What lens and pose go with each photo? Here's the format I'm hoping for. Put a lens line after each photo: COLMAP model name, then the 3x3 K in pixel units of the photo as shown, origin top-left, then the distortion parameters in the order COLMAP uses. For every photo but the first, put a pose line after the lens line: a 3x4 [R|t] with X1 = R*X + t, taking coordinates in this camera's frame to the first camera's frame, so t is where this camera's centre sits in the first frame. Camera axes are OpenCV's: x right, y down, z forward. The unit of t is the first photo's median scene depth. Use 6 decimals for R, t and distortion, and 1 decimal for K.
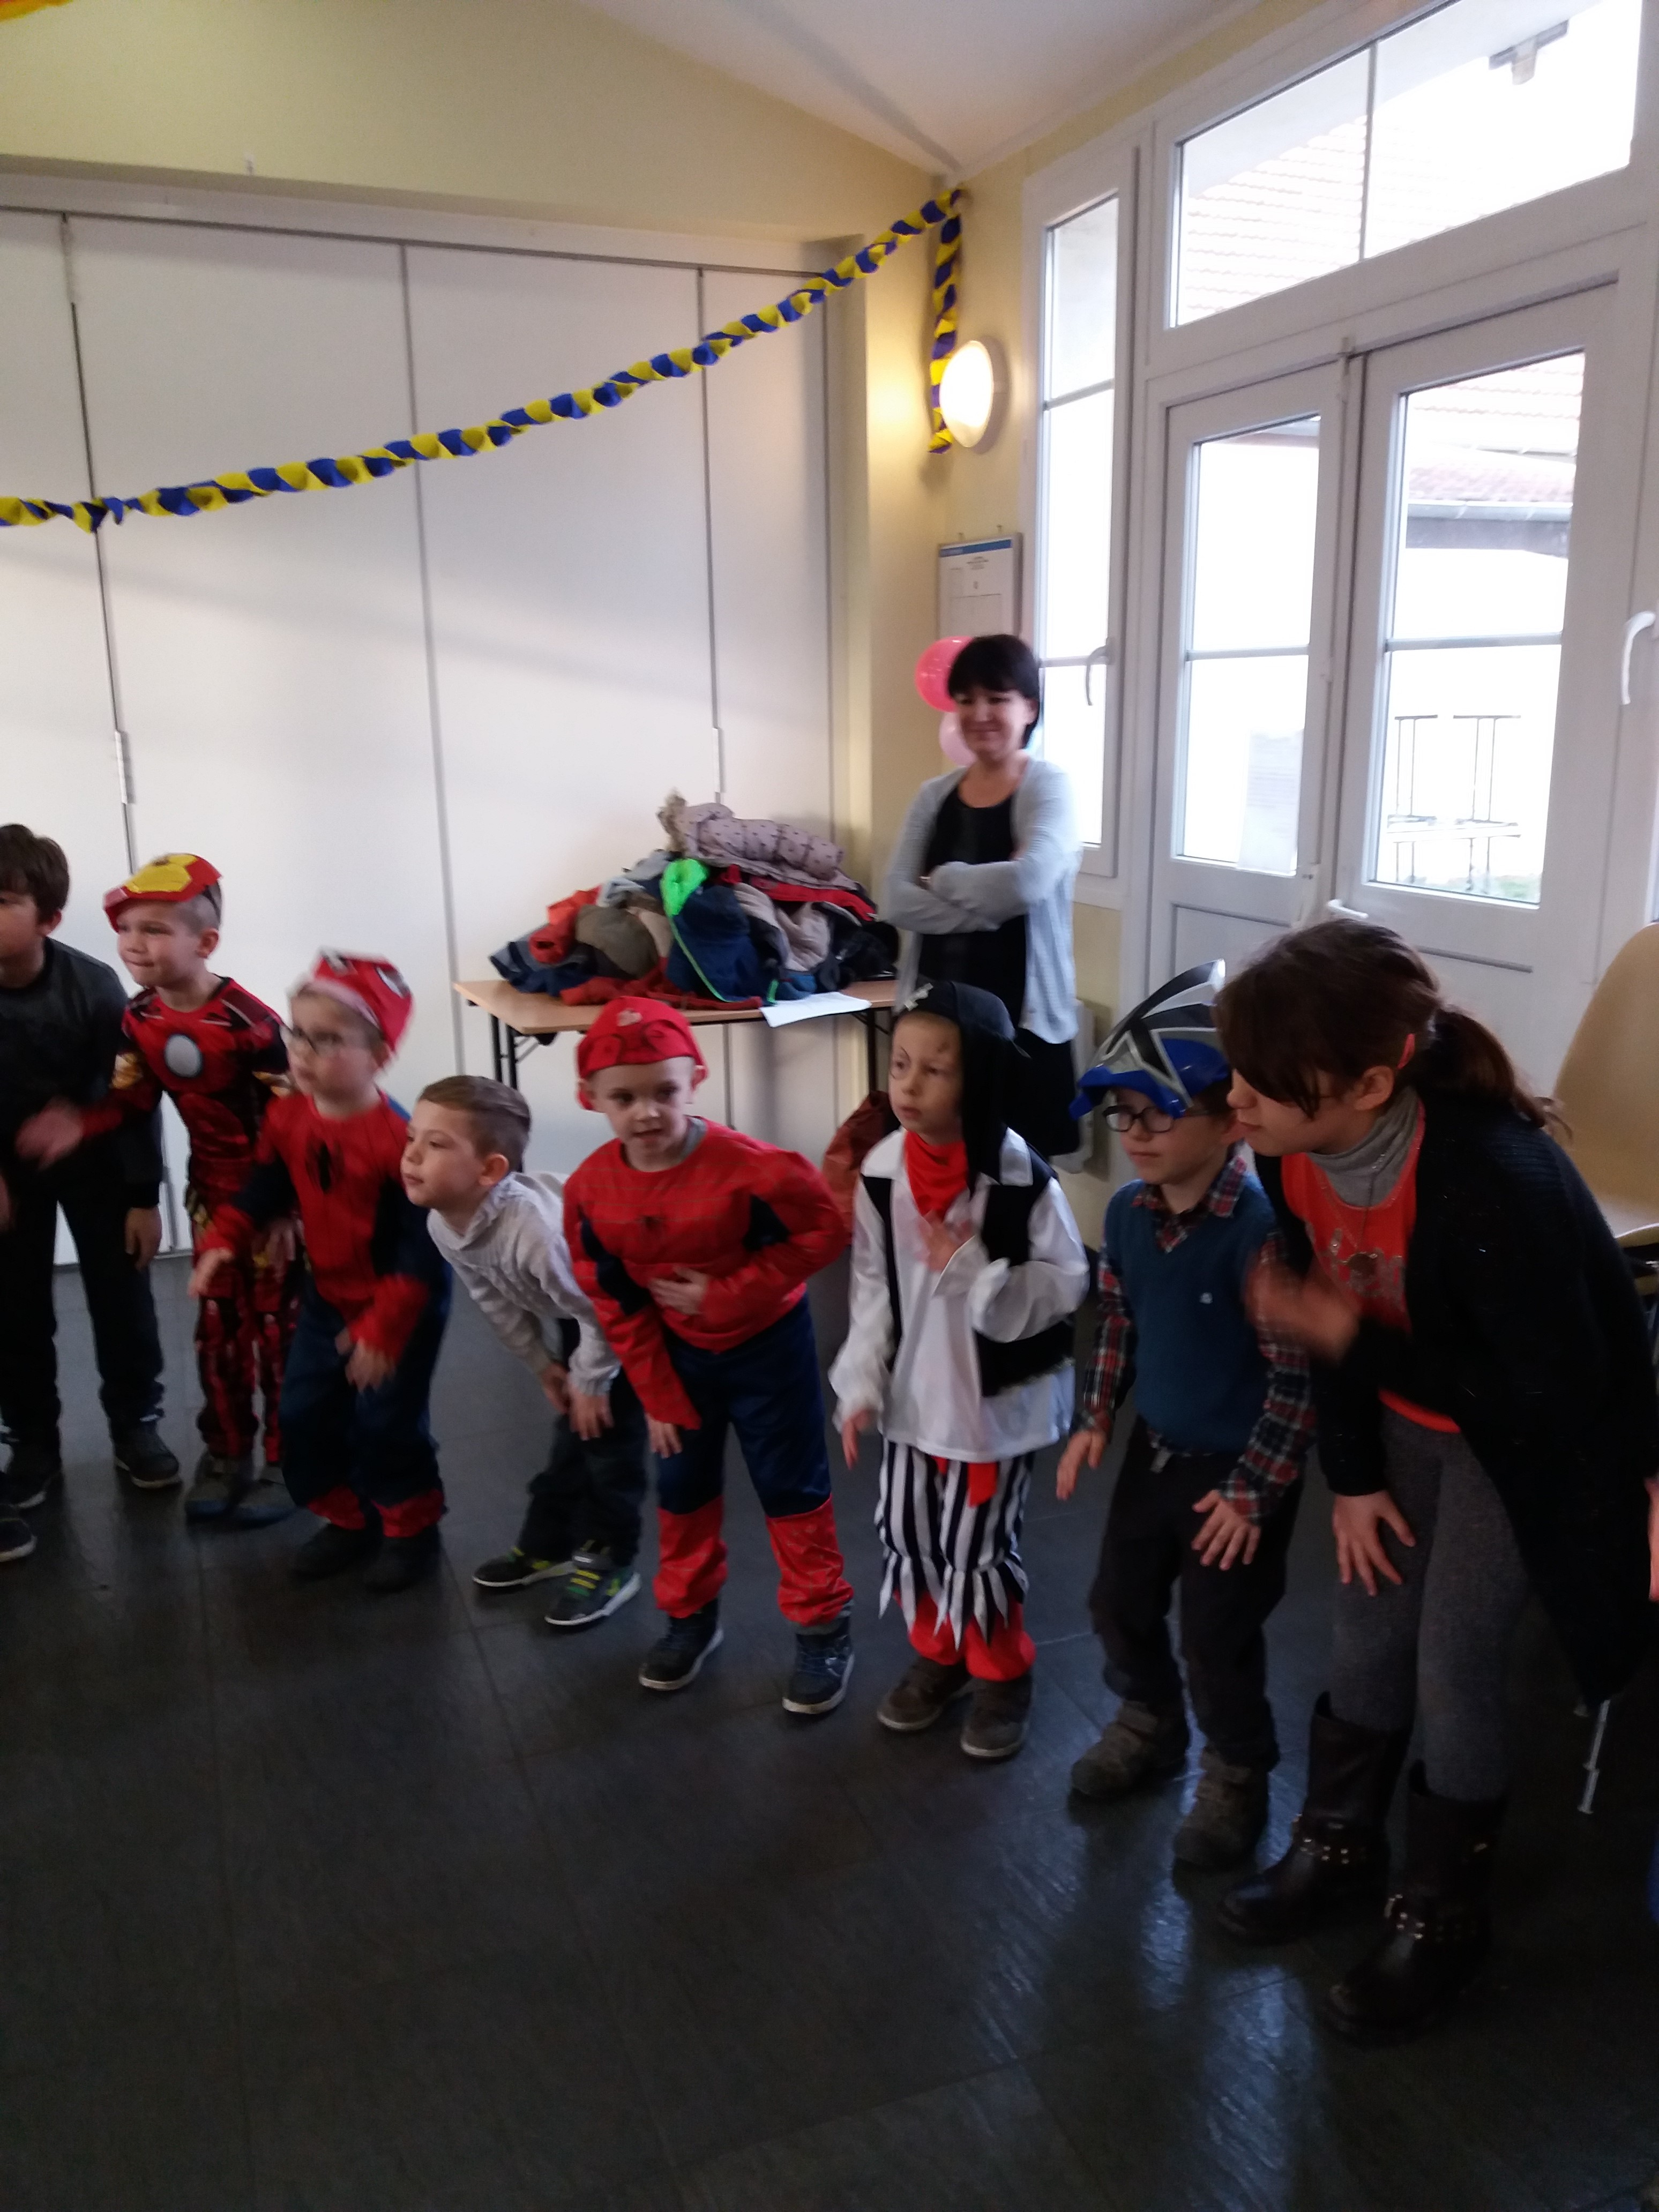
lens RADIAL K [[1796.5, 0, 835.4], [0, 1796.5, 1119.5], [0, 0, 1]] dist [0.038719, -0.064756]
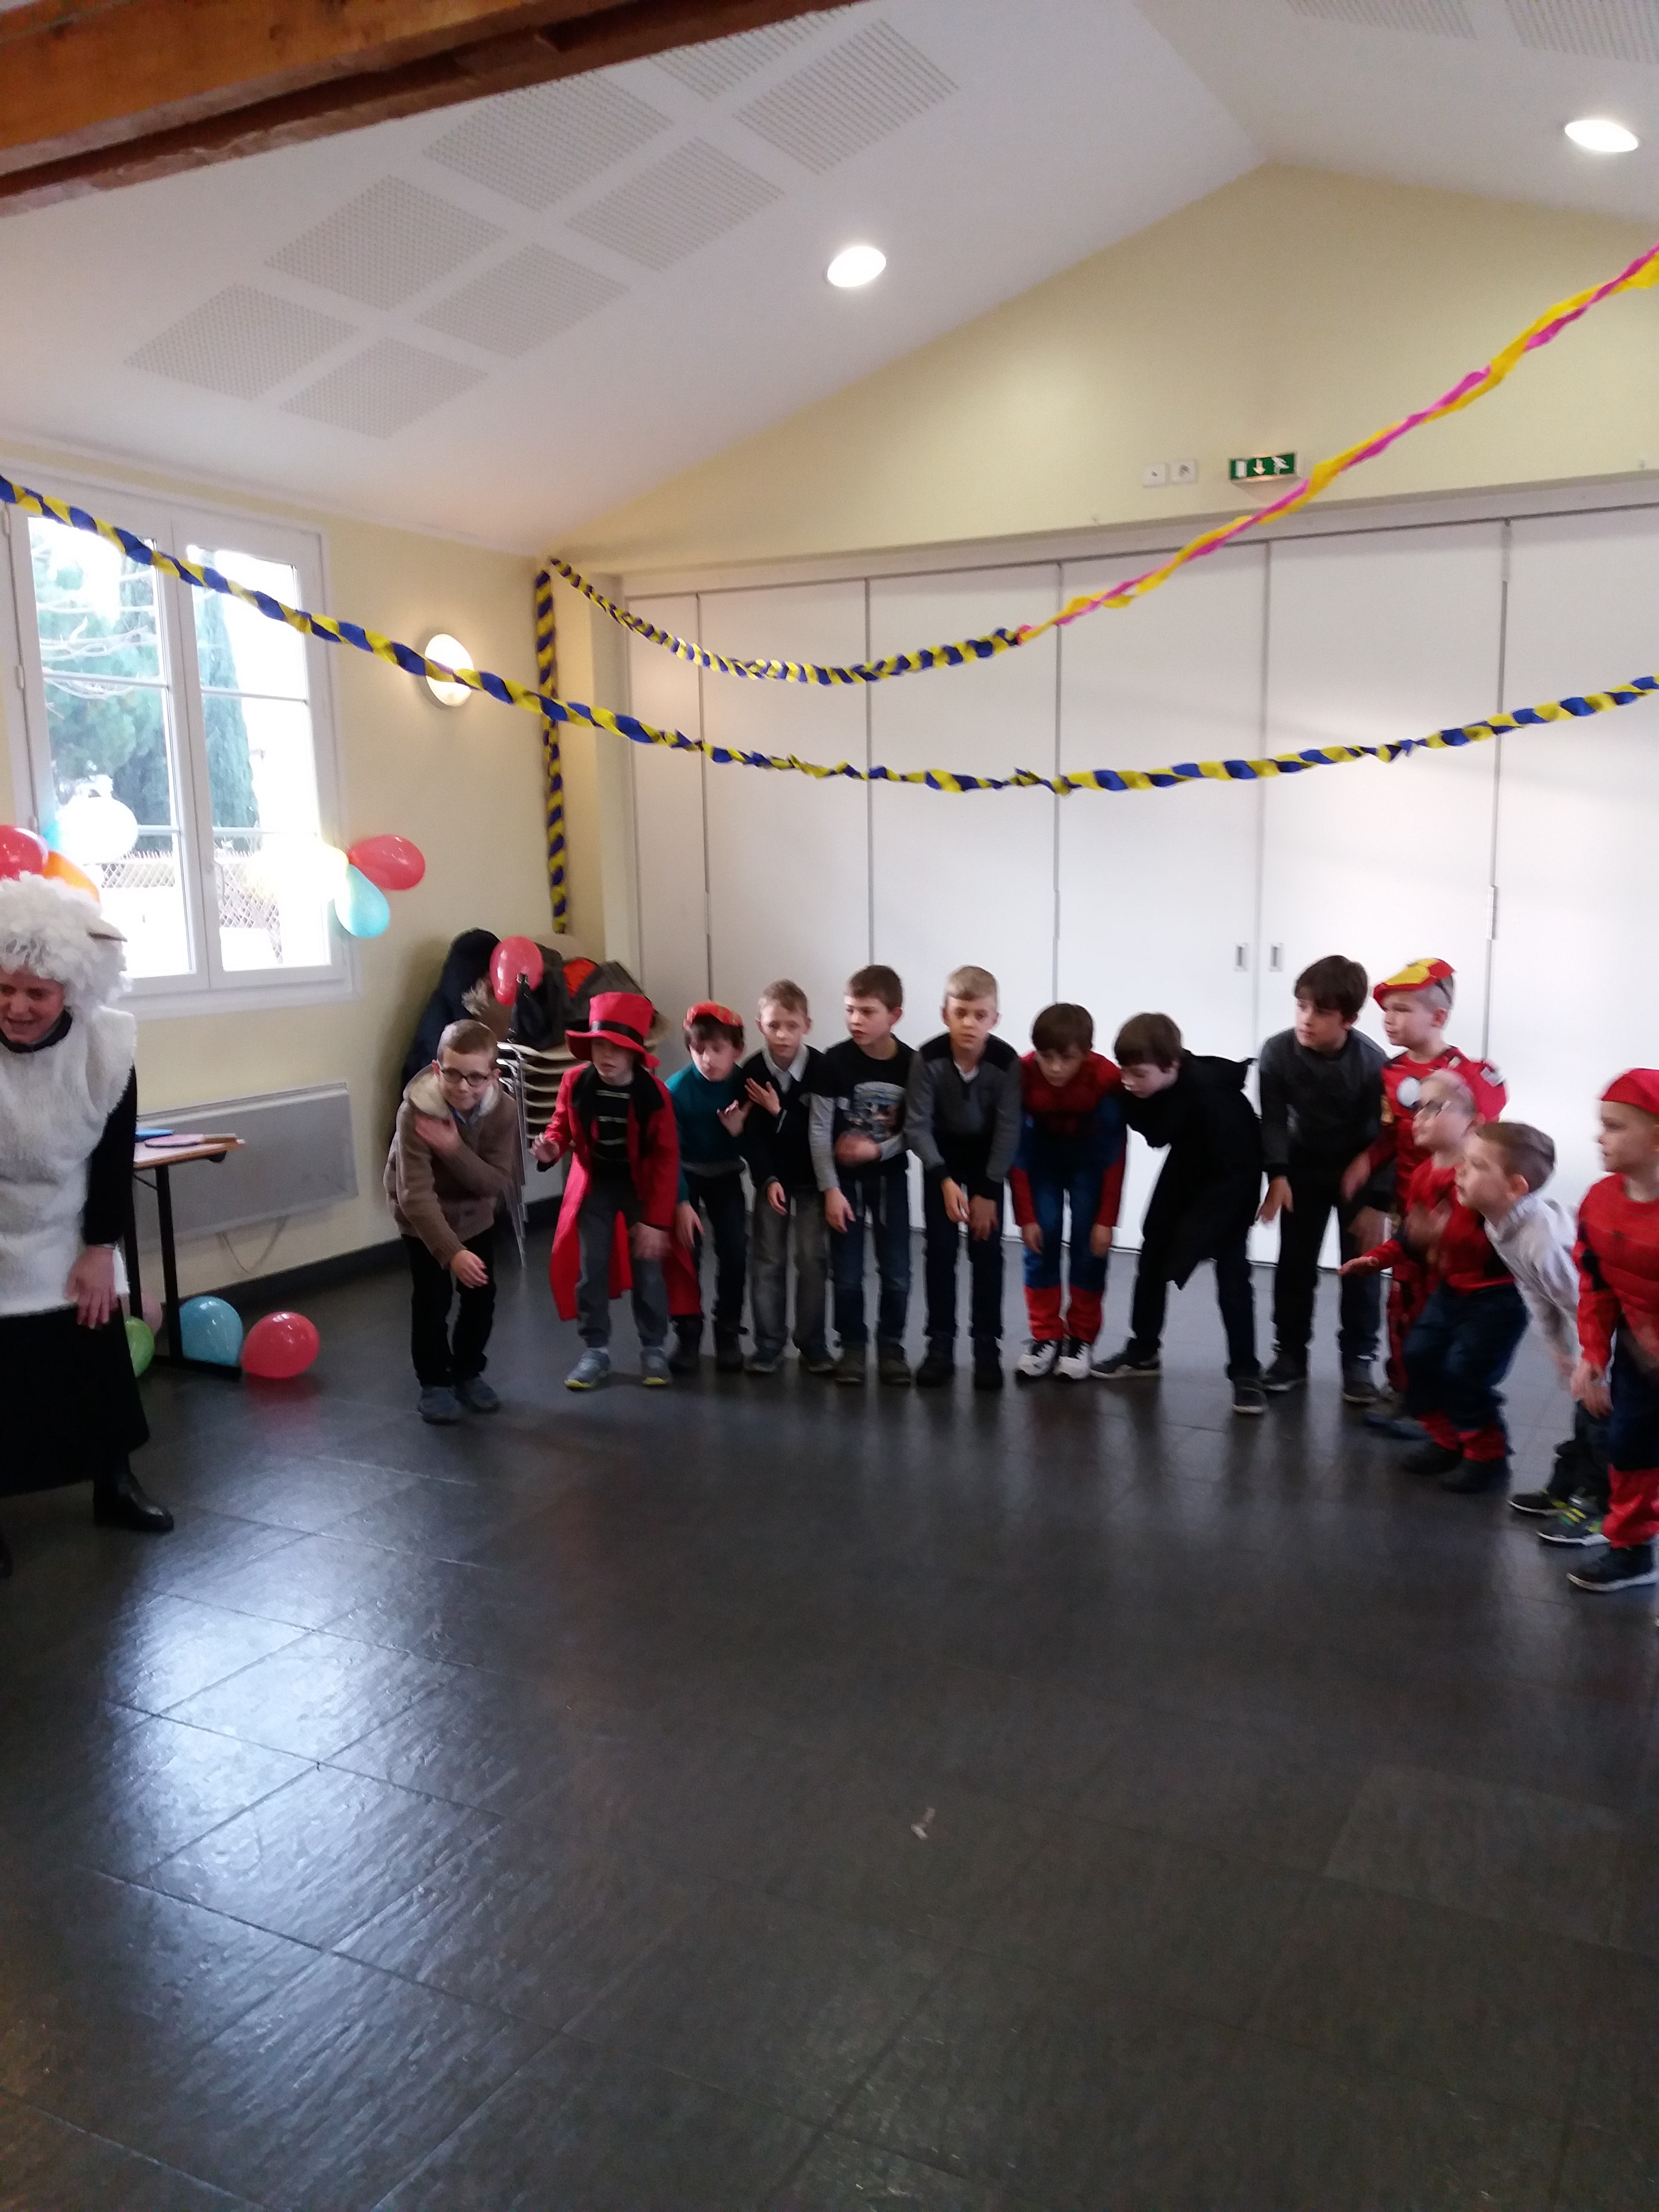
lens RADIAL K [[1796.5, 0, 826.8], [0, 1796.5, 1106.7], [0, 0, 1]] dist [0.038719, -0.064756]
pose [[0.631395, 0.103049, -0.768584, 0.492720], [-0.169141, 0.985568, -0.006809, 0.057186], [0.756790, 0.134298, 0.639713, -0.309972]]
